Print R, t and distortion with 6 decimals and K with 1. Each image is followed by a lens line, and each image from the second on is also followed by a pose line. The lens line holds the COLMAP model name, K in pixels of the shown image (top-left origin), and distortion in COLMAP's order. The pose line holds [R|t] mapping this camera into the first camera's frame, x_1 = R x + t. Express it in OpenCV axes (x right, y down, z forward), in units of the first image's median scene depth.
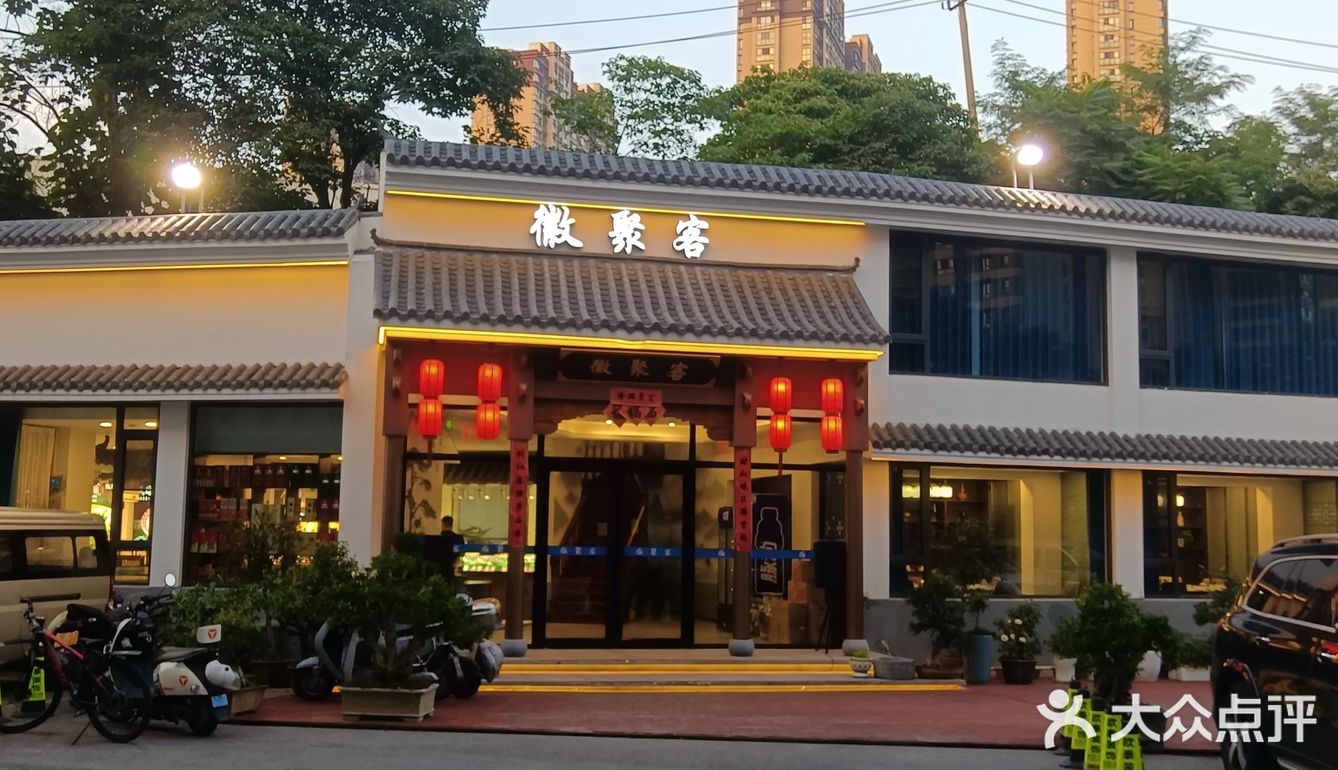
lens RADIAL K [[1397.8, 0, 669.5], [0, 1397.8, 383.1], [0, 0, 1]] dist [0.004523, 0.000000]
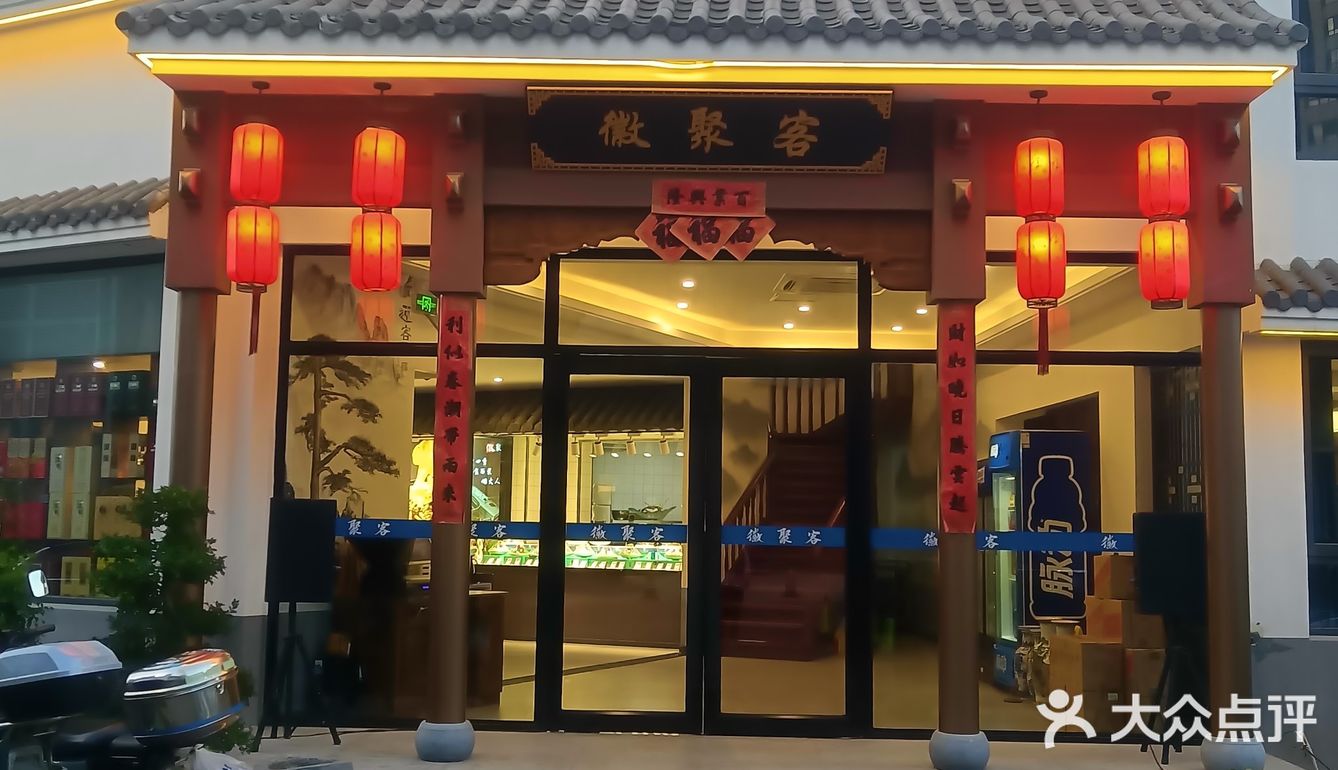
lens RADIAL K [[1397.8, 0, 665.7], [0, 1397.8, 392.2], [0, 0, 1]] dist [0.004523, 0.000000]
pose [[0.968951, -0.024159, -0.246070, 0.070983], [0.026942, 0.999605, 0.007947, 0.067364], [0.245781, -0.014330, 0.969220, 0.531940]]
